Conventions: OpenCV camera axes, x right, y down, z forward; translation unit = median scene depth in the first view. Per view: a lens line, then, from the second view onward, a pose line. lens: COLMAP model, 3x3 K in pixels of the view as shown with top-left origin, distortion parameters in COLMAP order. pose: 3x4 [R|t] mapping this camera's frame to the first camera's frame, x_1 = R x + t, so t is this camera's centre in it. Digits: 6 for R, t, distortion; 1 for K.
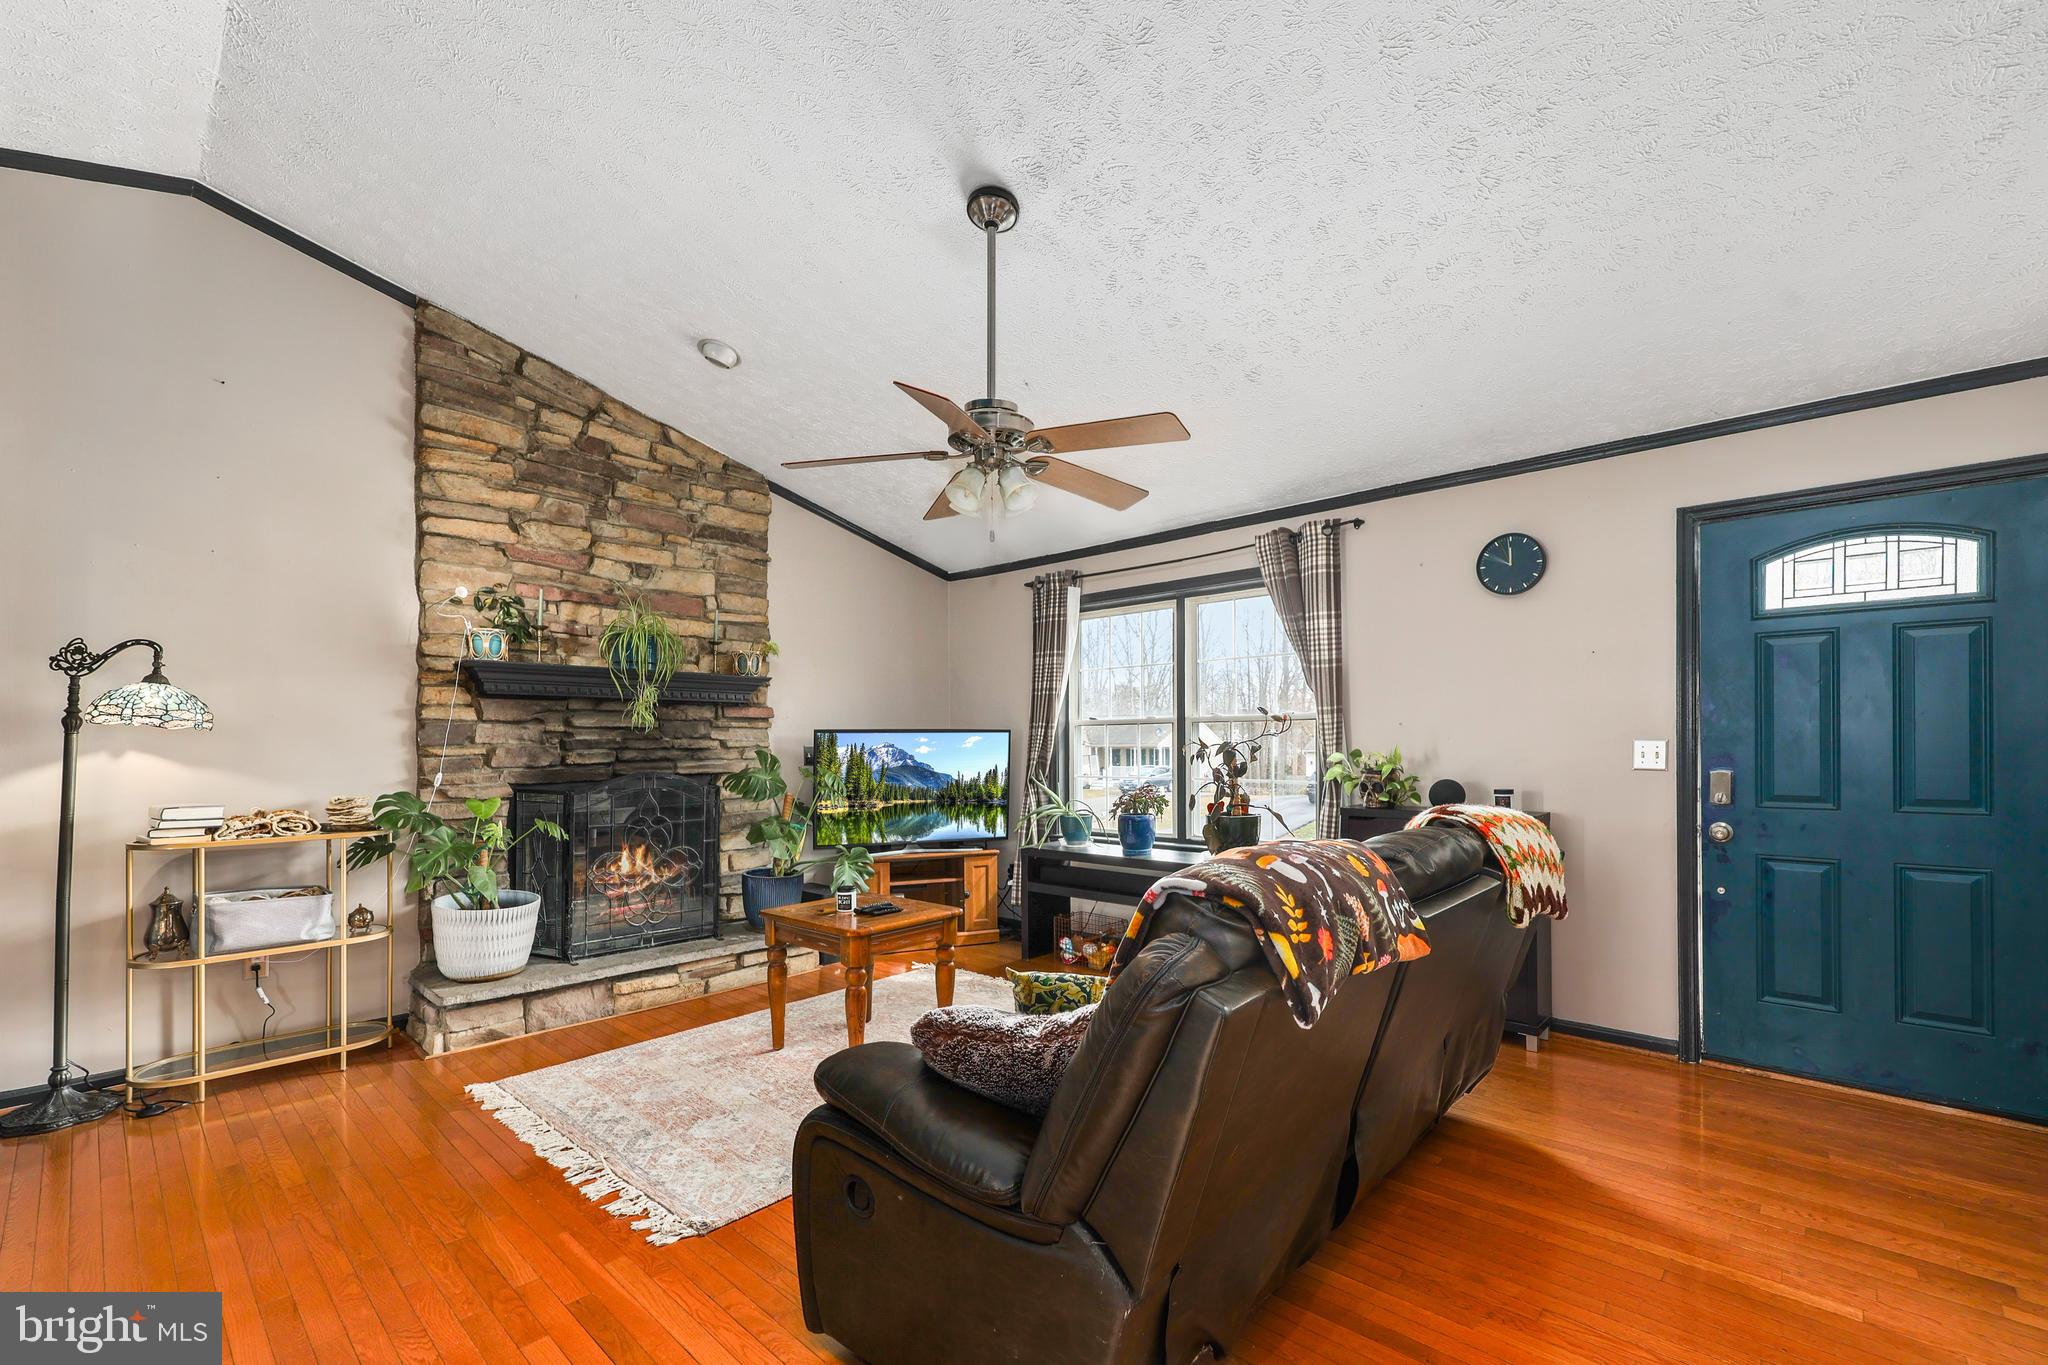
lens RADIAL K [[851.5, 0, 1017.9], [0, 851.5, 736.7], [0, 0, 1]] dist [0.009310, -0.001832]
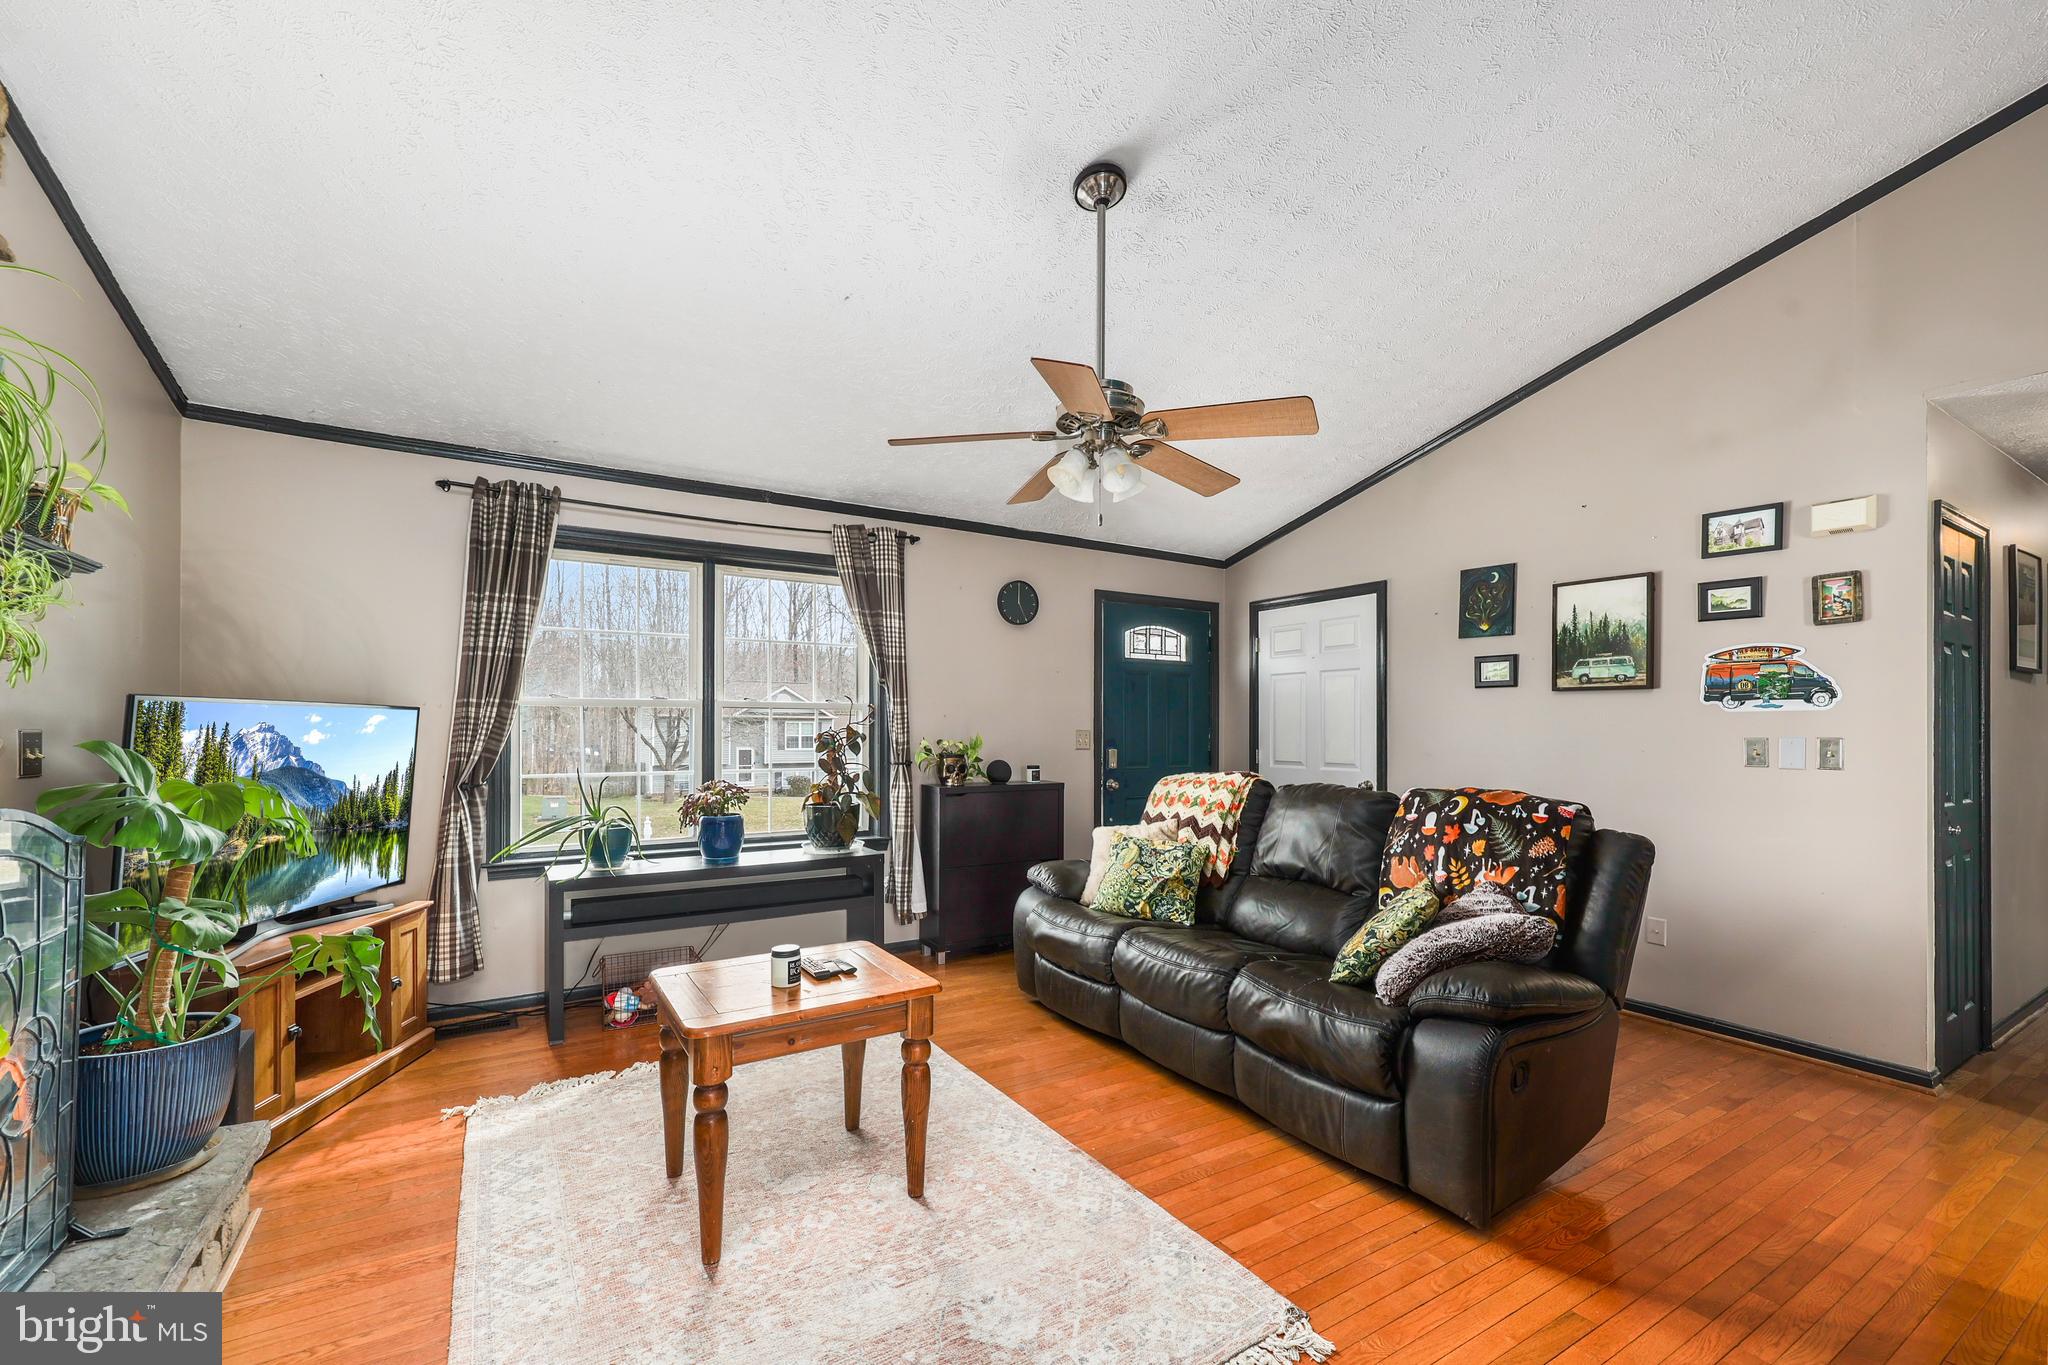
lens RADIAL K [[851.5, 0, 1019.6], [0, 851.5, 716.4], [0, 0, 1]] dist [0.009310, -0.001832]
pose [[0.277002, 0.028534, 0.960446, -0.716740], [-0.008509, 0.999593, -0.027243, 0.018576], [-0.960832, -0.000626, 0.277132, 0.596686]]
